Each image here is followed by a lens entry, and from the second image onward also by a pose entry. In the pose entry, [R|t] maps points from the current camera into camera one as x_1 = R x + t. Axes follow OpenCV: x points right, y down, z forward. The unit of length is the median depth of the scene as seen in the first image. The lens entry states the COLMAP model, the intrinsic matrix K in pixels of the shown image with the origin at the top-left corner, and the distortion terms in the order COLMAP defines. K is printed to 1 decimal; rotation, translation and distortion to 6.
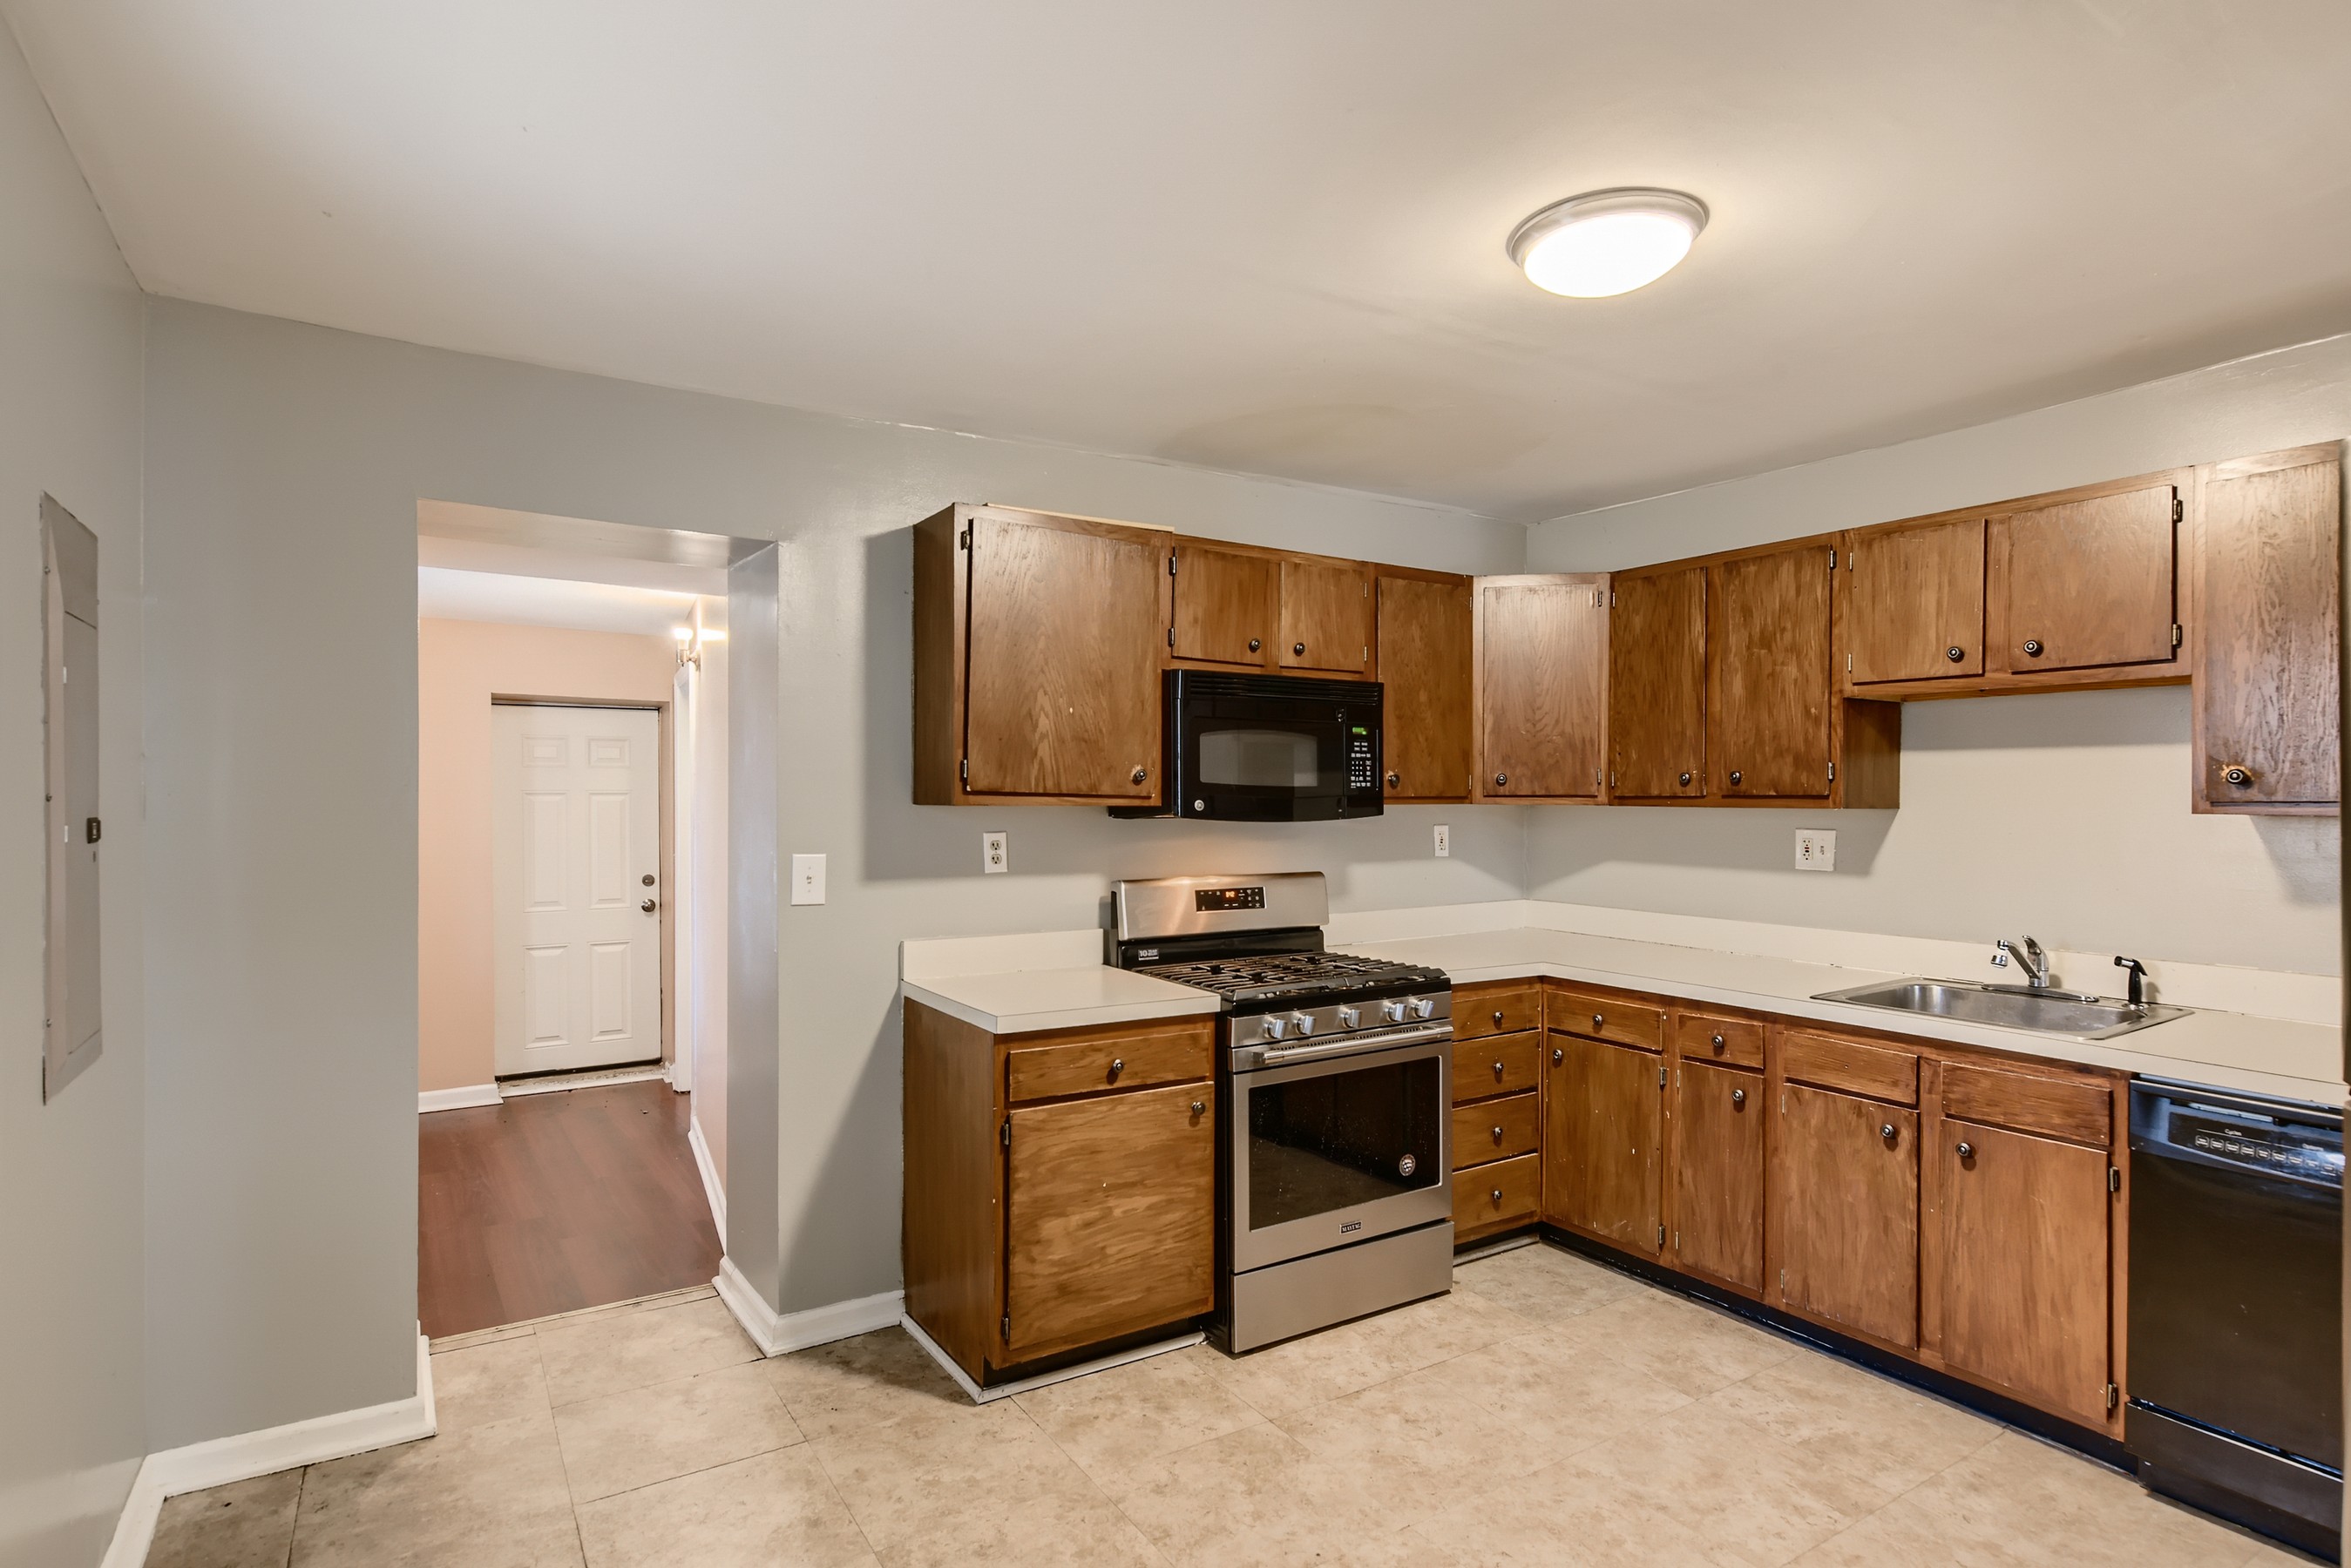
lens RADIAL K [[1196.4, 0, 1194.7], [0, 1196.4, 794.0], [0, 0, 1]] dist [0.001374, 0.001086]
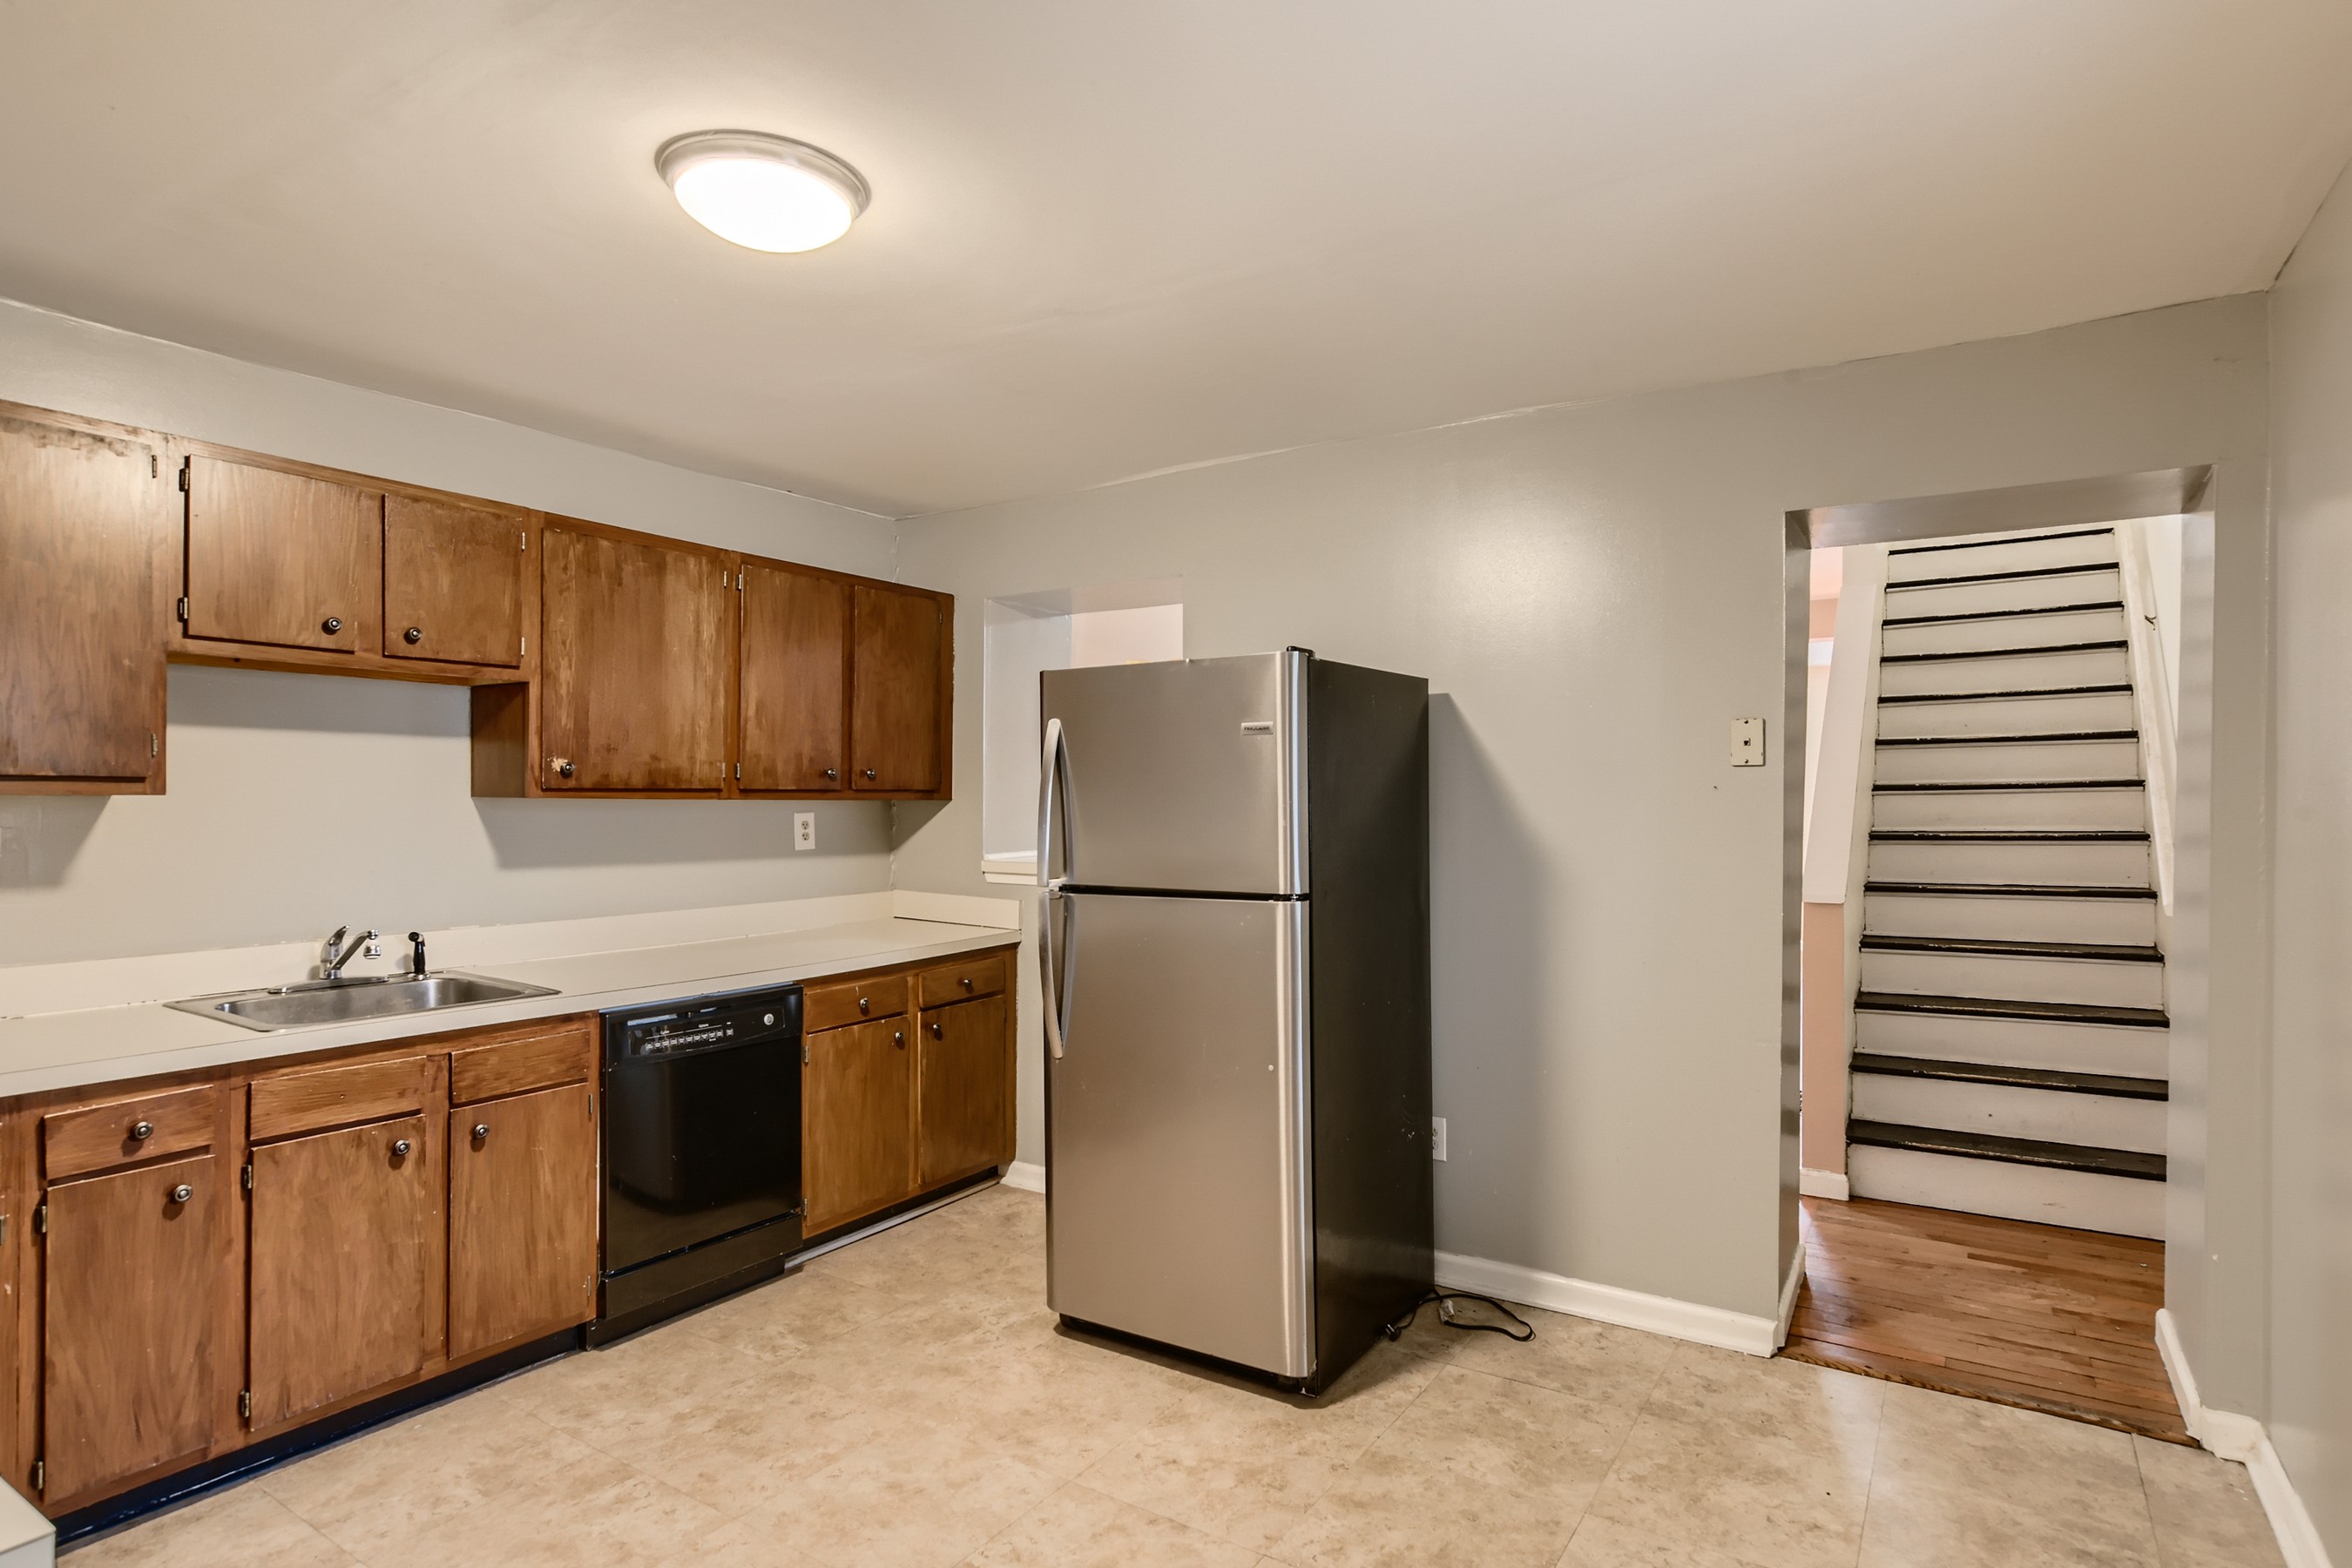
lens RADIAL K [[1197.0, 0, 1195.2], [0, 1197.0, 794.0], [0, 0, 1]] dist [0.001374, 0.001086]
pose [[-0.403020, 0.000579, 0.915191, -0.720028], [-0.005231, 0.999982, -0.002936, 0.017377], [-0.915176, -0.005971, -0.403009, 1.176358]]
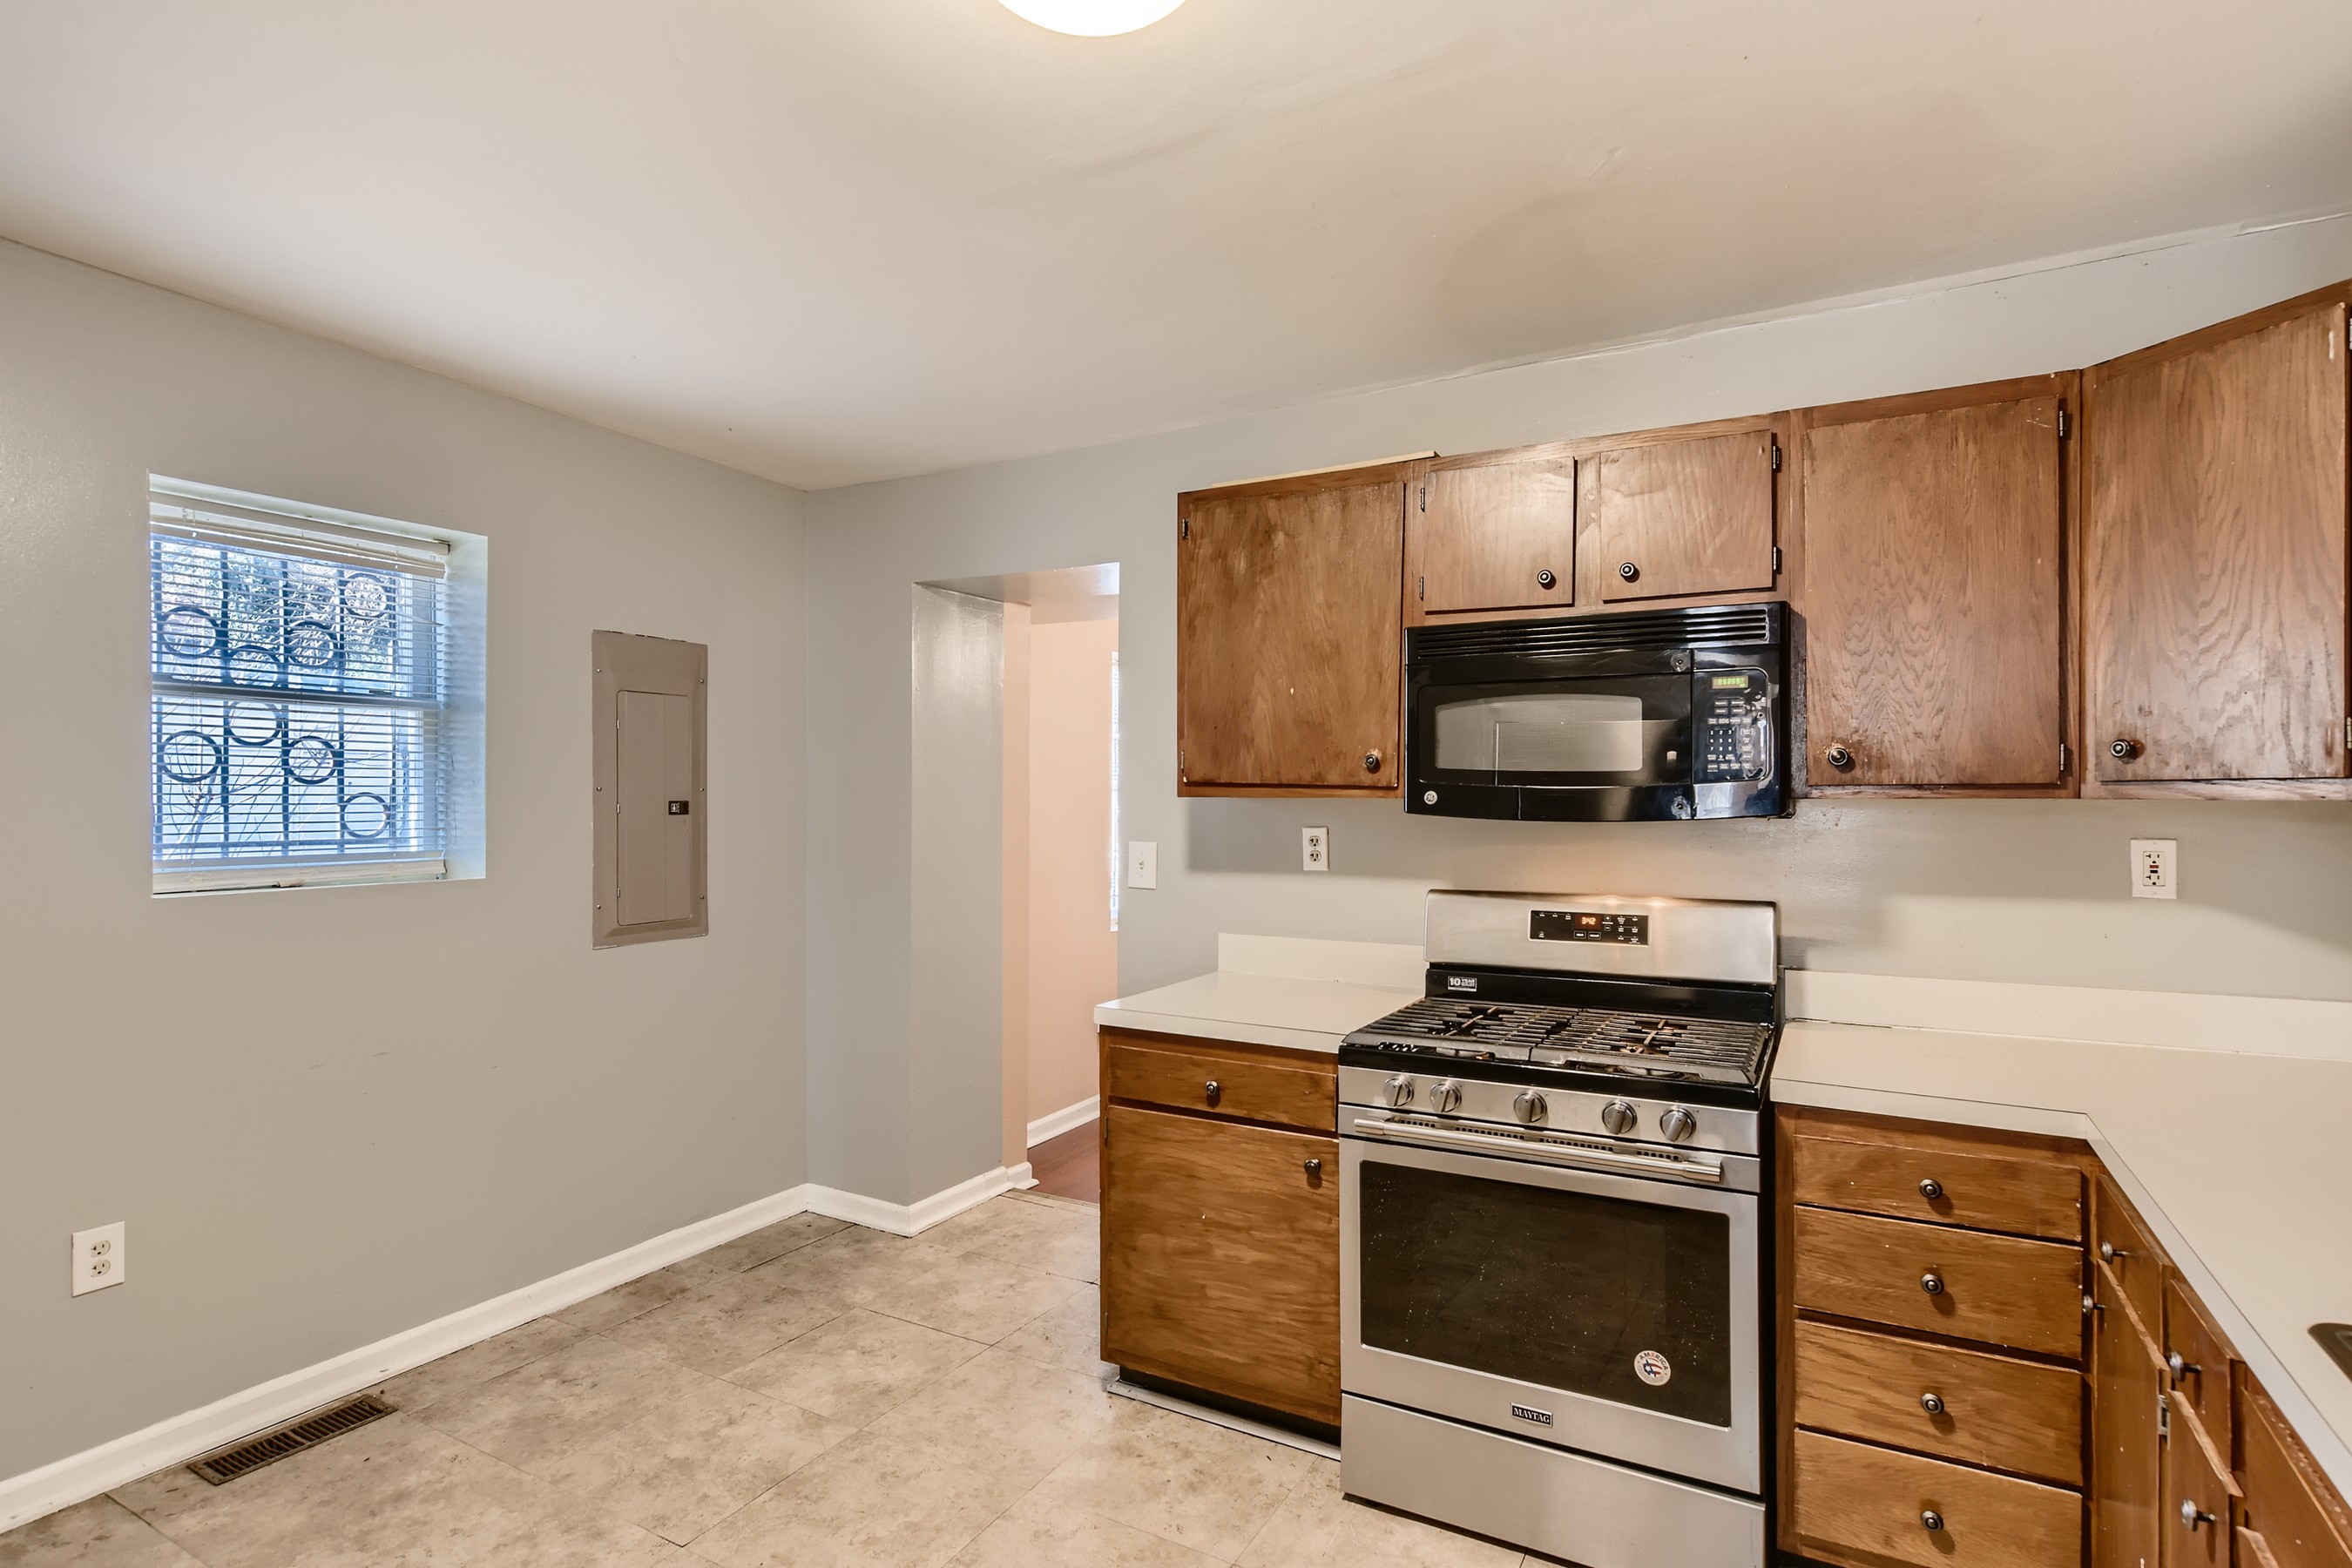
lens RADIAL K [[1197.0, 0, 1195.2], [0, 1197.0, 794.0], [0, 0, 1]] dist [0.001374, 0.001086]
pose [[0.476944, -0.003771, -0.878926, 0.564505], [0.000863, 0.999992, -0.003821, 0.009214], [0.878933, 0.001064, 0.476943, 0.444726]]
